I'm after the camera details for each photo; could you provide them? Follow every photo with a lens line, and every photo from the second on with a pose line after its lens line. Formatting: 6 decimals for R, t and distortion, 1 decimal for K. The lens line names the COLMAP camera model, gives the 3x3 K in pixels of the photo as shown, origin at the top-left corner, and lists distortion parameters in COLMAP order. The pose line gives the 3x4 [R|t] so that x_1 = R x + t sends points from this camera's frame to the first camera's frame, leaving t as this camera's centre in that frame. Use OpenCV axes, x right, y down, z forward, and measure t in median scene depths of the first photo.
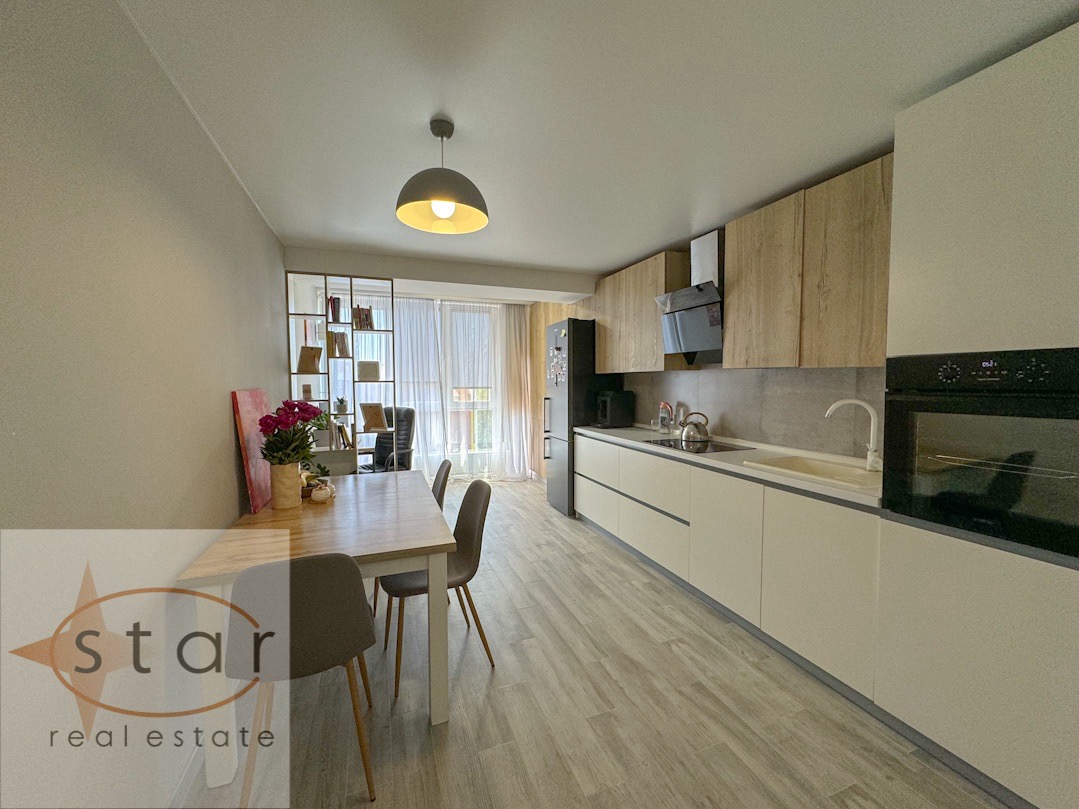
lens RADIAL K [[427.9, 0, 539.5], [0, 427.9, 404.5], [0, 0, 1]] dist [-0.001456, 0.000115]
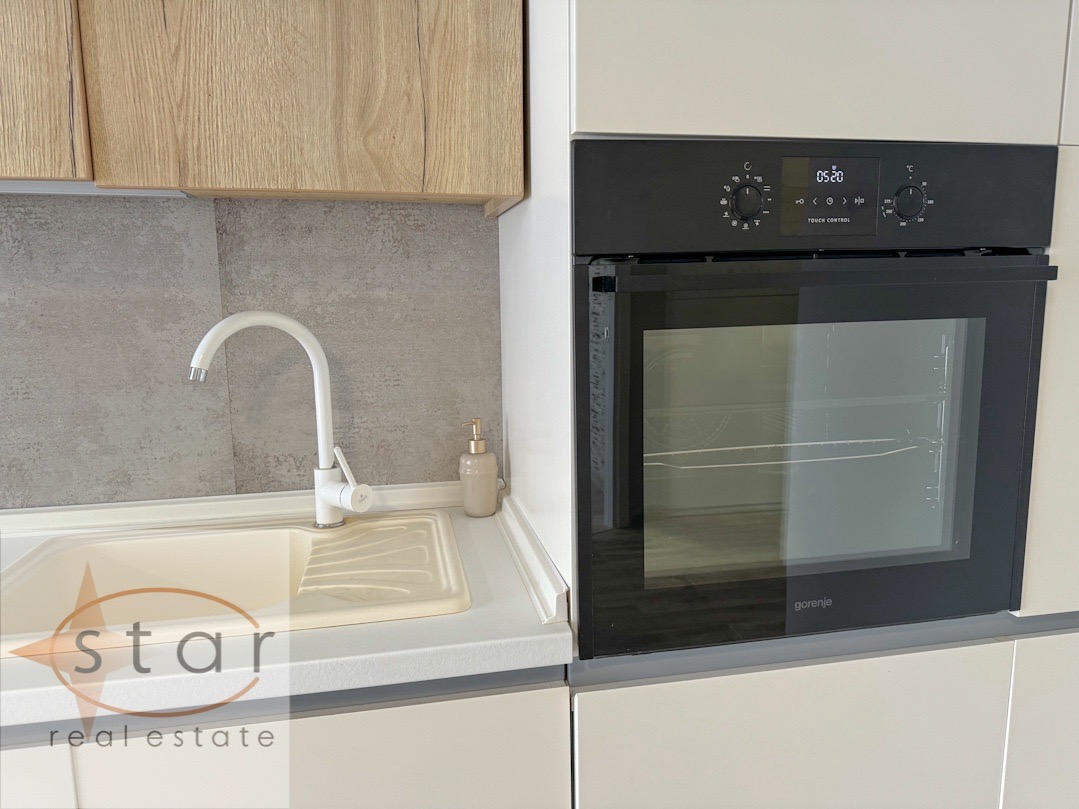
lens RADIAL K [[758.5, 0, 539.5], [0, 758.5, 404.5], [0, 0, 1]] dist [0.091878, -0.135021]
pose [[0.177573, -0.143169, 0.973638, 0.233665], [0.068837, 0.988745, 0.132836, -0.005890], [-0.981697, 0.043434, 0.185429, 0.714956]]
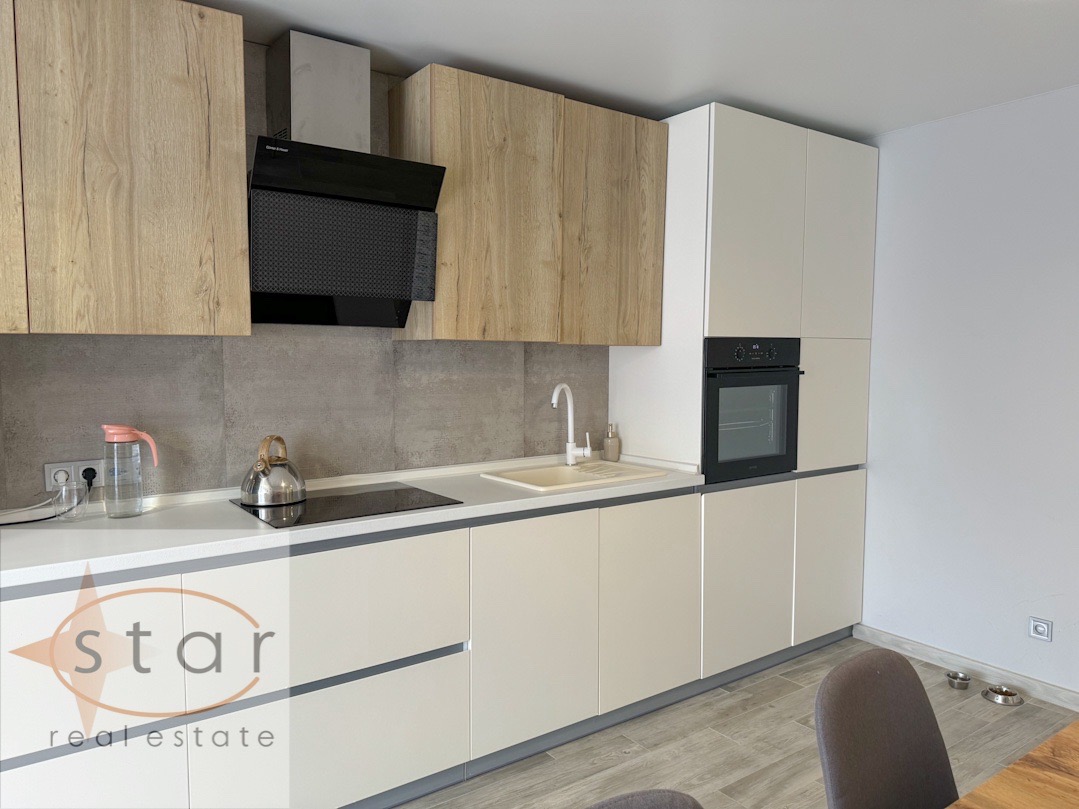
lens RADIAL K [[758.5, 0, 539.5], [0, 758.5, 404.5], [0, 0, 1]] dist [0.091878, -0.135021]
pose [[-0.246653, -0.062108, 0.967112, -0.669307], [0.056261, 0.995343, 0.078270, -0.088463], [-0.967469, 0.073716, -0.242010, 1.407954]]
